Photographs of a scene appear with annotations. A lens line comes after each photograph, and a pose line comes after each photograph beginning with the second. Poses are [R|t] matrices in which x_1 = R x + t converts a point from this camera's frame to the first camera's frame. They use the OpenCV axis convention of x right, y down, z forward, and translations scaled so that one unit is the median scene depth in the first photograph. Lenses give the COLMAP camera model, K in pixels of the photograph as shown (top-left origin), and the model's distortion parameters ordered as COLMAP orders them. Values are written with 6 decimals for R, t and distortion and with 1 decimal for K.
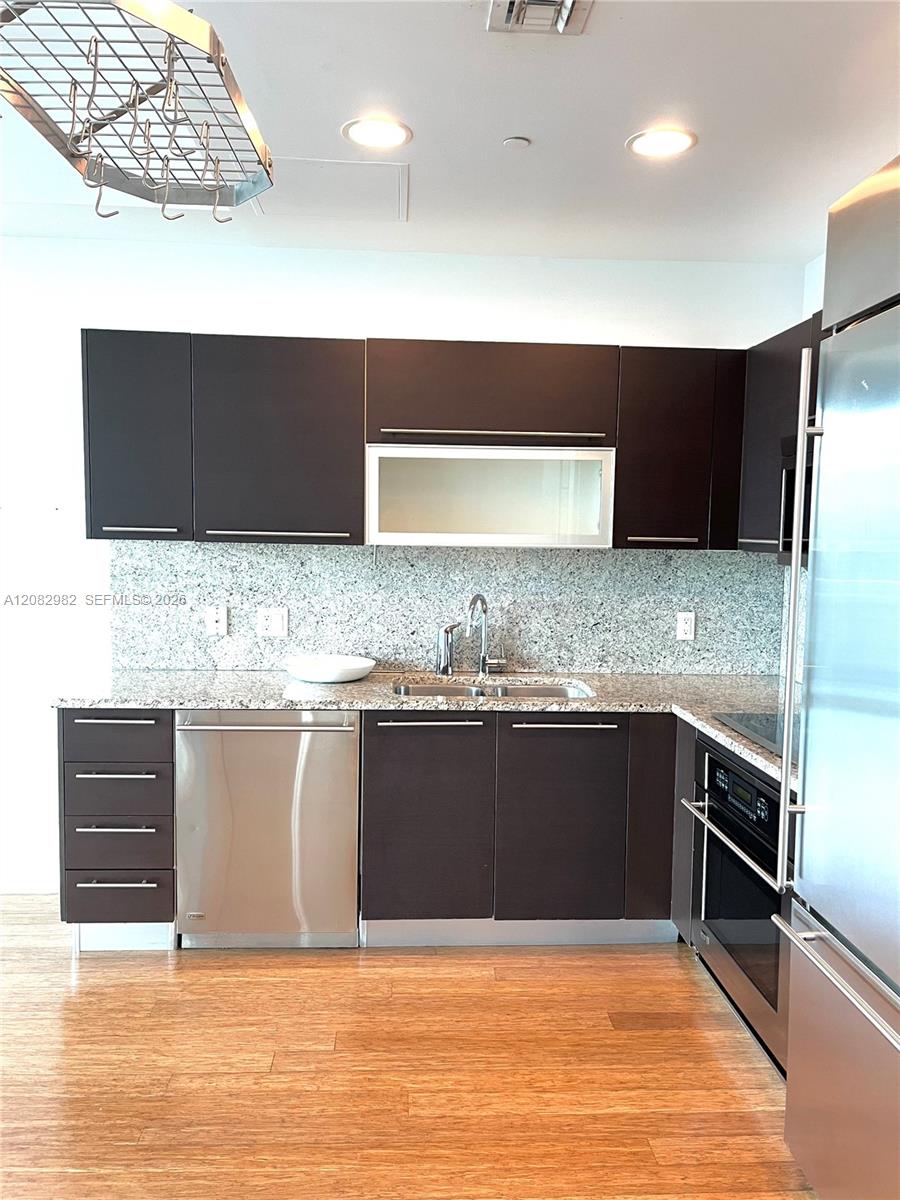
lens RADIAL K [[901.9, 0, 447.7], [0, 901.9, 606.2], [0, 0, 1]] dist [0.057882, -0.099595]
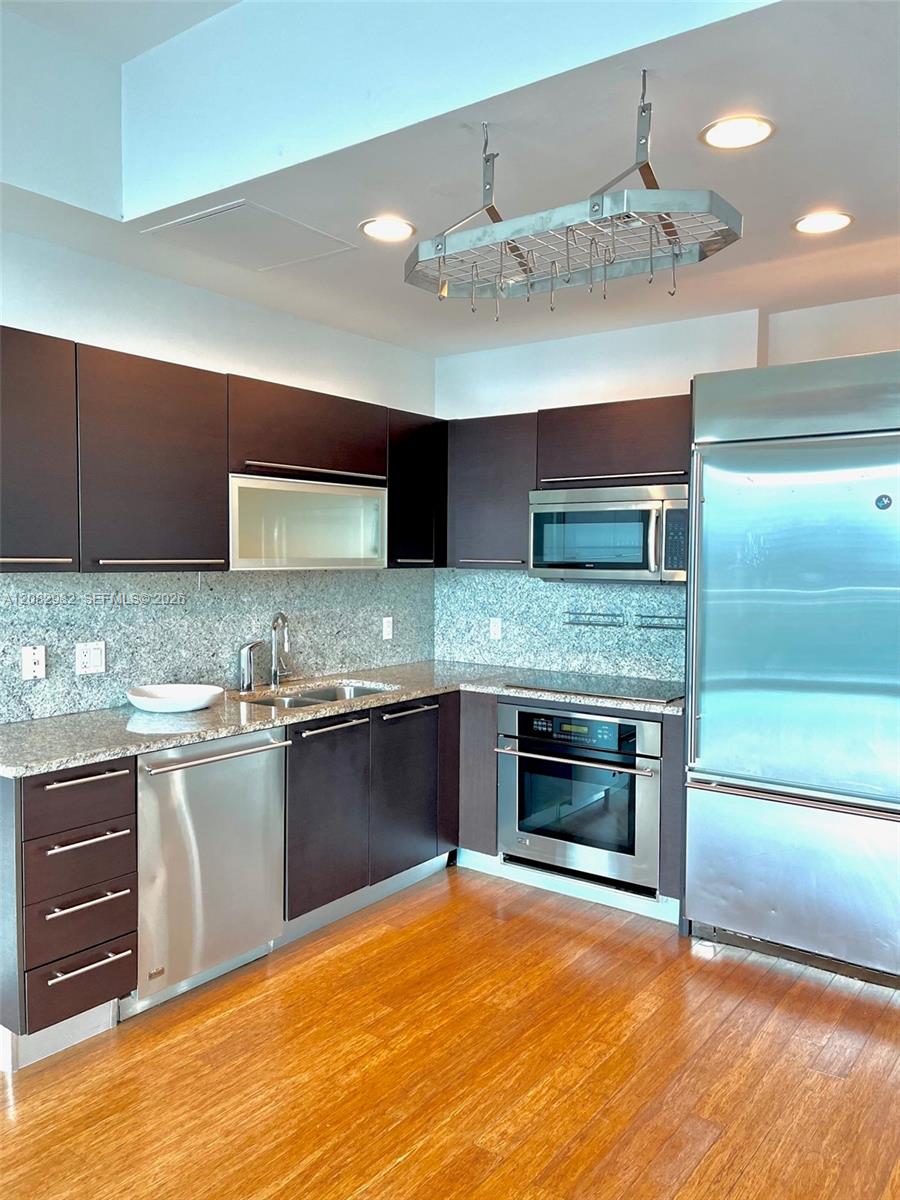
lens RADIAL K [[901.9, 0, 447.7], [0, 901.9, 606.2], [0, 0, 1]] dist [0.057882, -0.099595]
pose [[0.638843, -0.057719, 0.767169, -0.713803], [0.067581, 0.997537, 0.018774, -0.029458], [-0.766363, 0.039852, 0.641171, 0.143741]]
